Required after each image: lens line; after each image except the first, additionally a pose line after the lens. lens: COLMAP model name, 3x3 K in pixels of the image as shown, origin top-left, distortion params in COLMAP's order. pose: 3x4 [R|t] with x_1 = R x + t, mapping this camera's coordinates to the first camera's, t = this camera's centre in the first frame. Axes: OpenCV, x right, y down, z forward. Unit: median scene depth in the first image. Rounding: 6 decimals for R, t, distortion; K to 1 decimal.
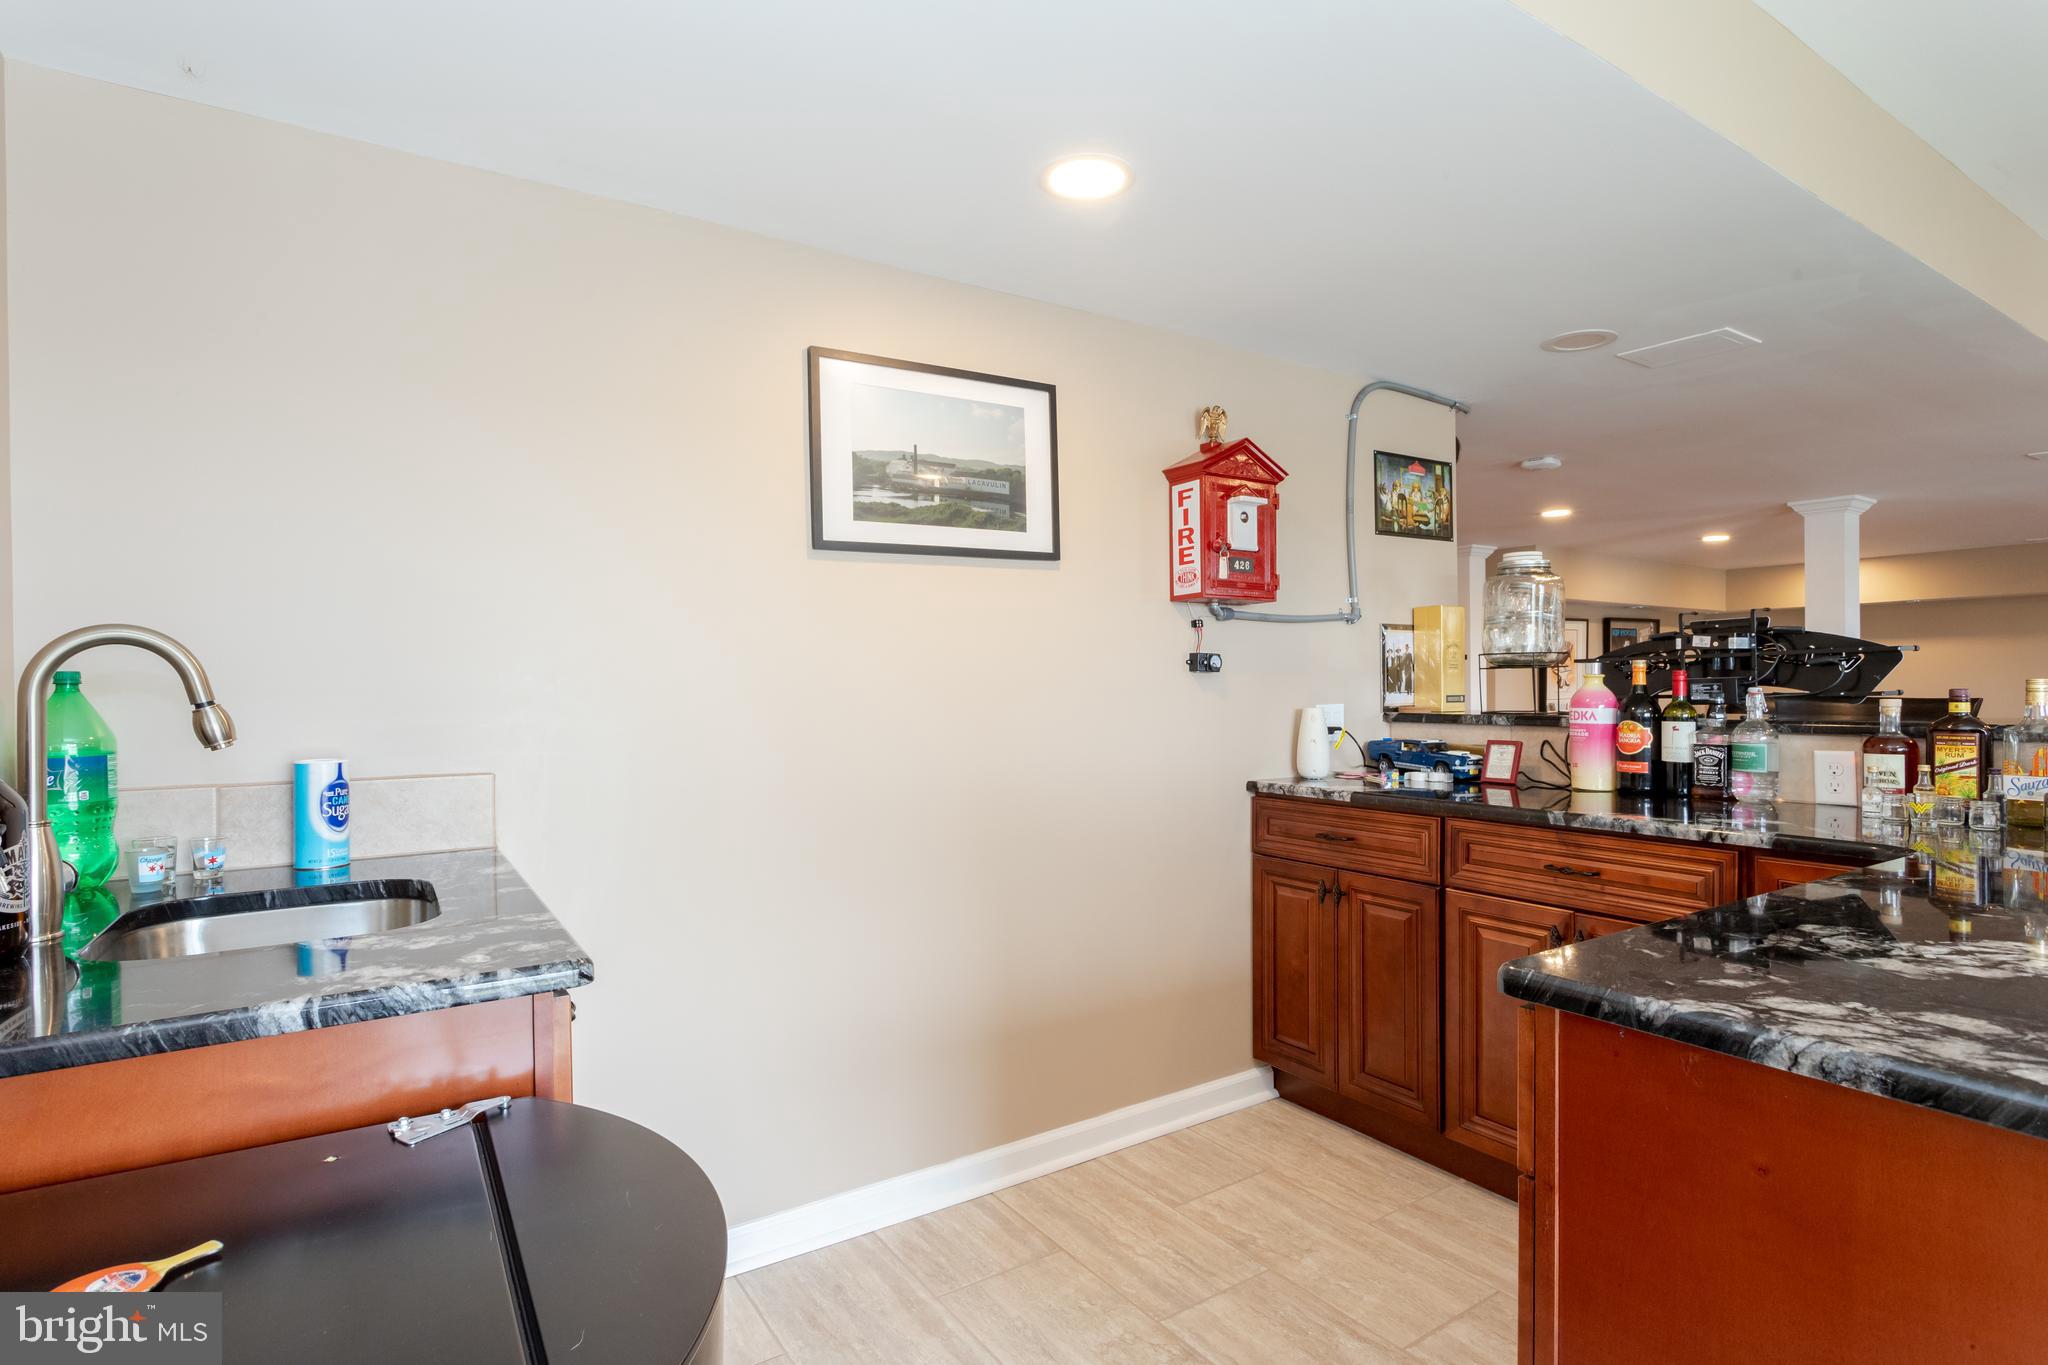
lens RADIAL K [[1017.8, 0, 1010.2], [0, 1017.8, 675.6], [0, 0, 1]] dist [-0.014314, -0.000066]
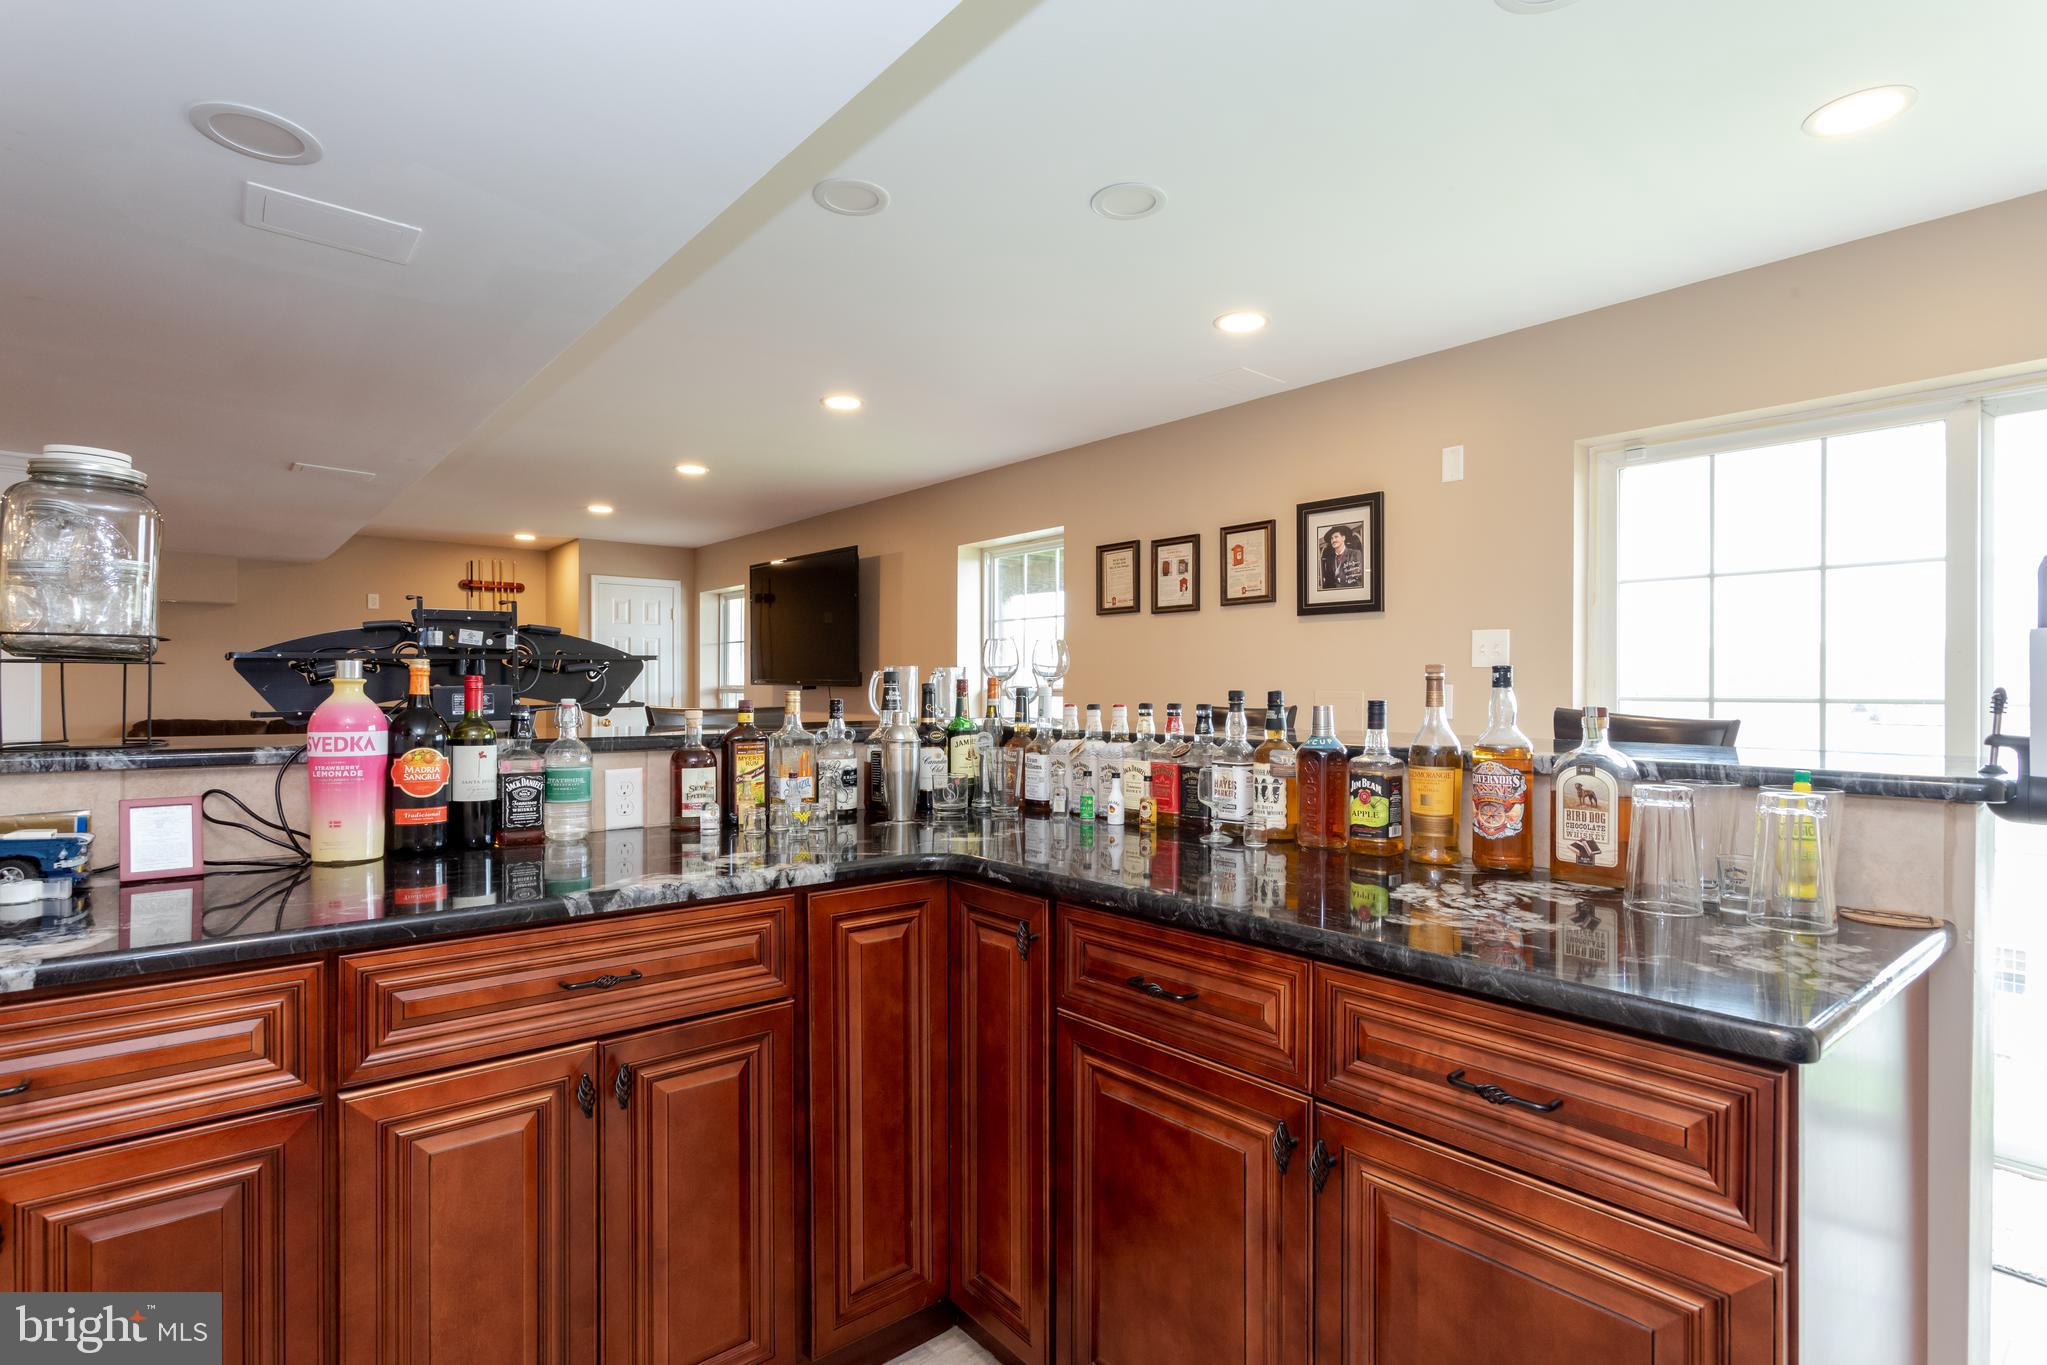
lens RADIAL K [[1009.8, 0, 1005.3], [0, 1009.8, 686.2], [0, 0, 1]] dist [-0.002740, 0.000129]
pose [[-0.115347, 0.008242, 0.993291, -0.106718], [-0.012037, 0.999881, -0.009694, 0.005242], [-0.993252, -0.013074, -0.115234, 0.699445]]
